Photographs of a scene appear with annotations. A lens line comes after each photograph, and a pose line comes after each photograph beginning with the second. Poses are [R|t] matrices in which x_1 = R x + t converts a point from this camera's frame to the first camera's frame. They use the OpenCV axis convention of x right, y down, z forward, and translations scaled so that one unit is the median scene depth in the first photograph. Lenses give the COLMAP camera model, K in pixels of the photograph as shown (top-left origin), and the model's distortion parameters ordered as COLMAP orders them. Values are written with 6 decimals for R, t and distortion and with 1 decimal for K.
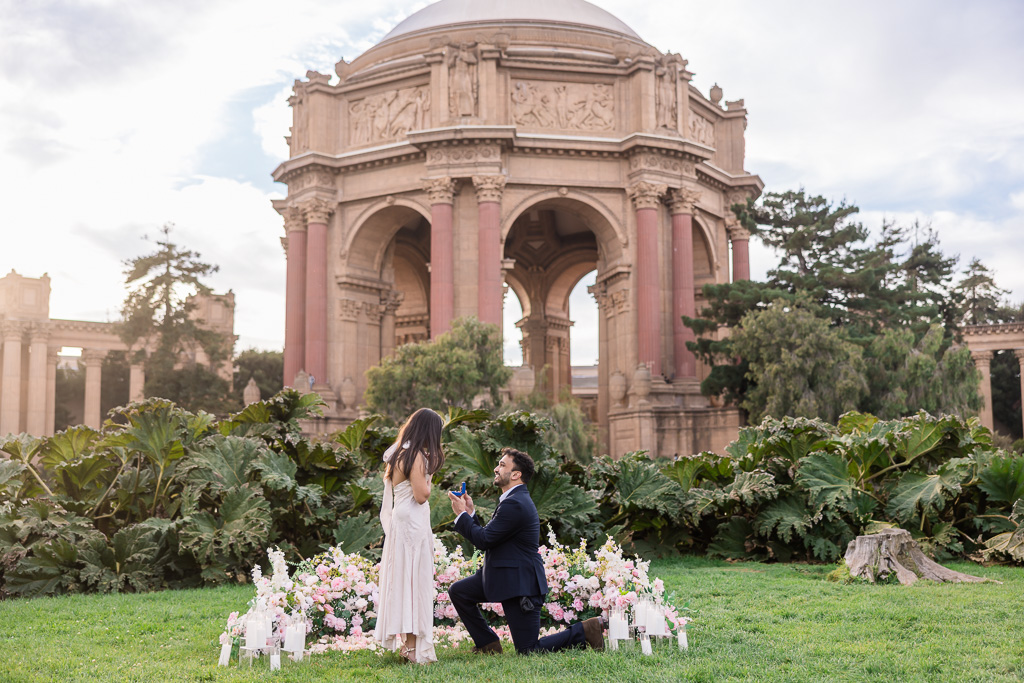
lens RADIAL K [[1186.6, 0, 525.4], [0, 1186.6, 340.8], [0, 0, 1]] dist [-0.000551, -0.008501]
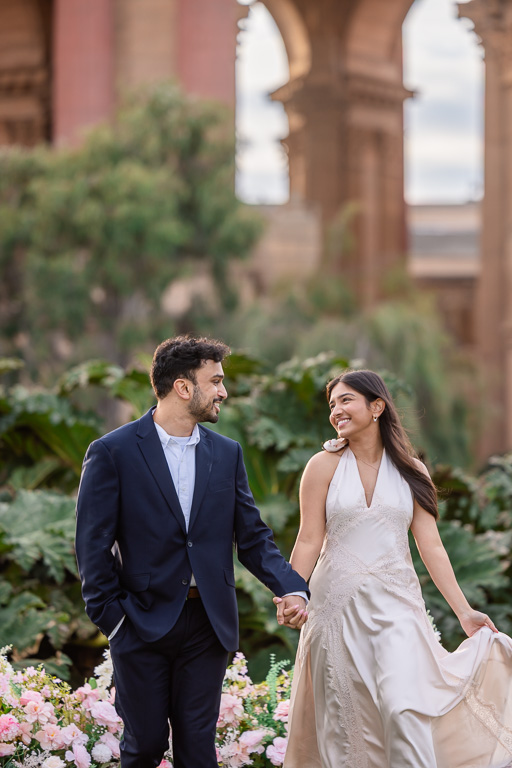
lens RADIAL K [[3142.0, 0, 257.2], [0, 3142.0, 383.9], [0, 0, 1]] dist [-0.083124, 1.993934]
pose [[0.999969, 0.005114, -0.005951, -0.022949], [-0.004594, 0.996431, 0.084291, -0.027666], [0.006361, -0.084261, 0.996423, -0.163722]]
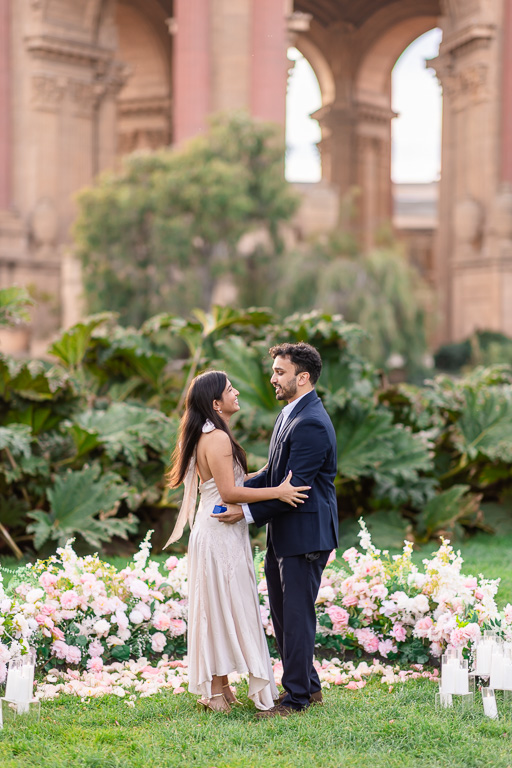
lens RADIAL K [[1890.8, 0, 255.6], [0, 1890.8, 369.4], [0, 0, 1]] dist [0.039193, -0.216960]
pose [[0.999327, 0.016509, -0.032745, -0.004161], [-0.012122, 0.991451, 0.129915, -0.045649], [0.034610, -0.129431, 0.990984, -0.067738]]
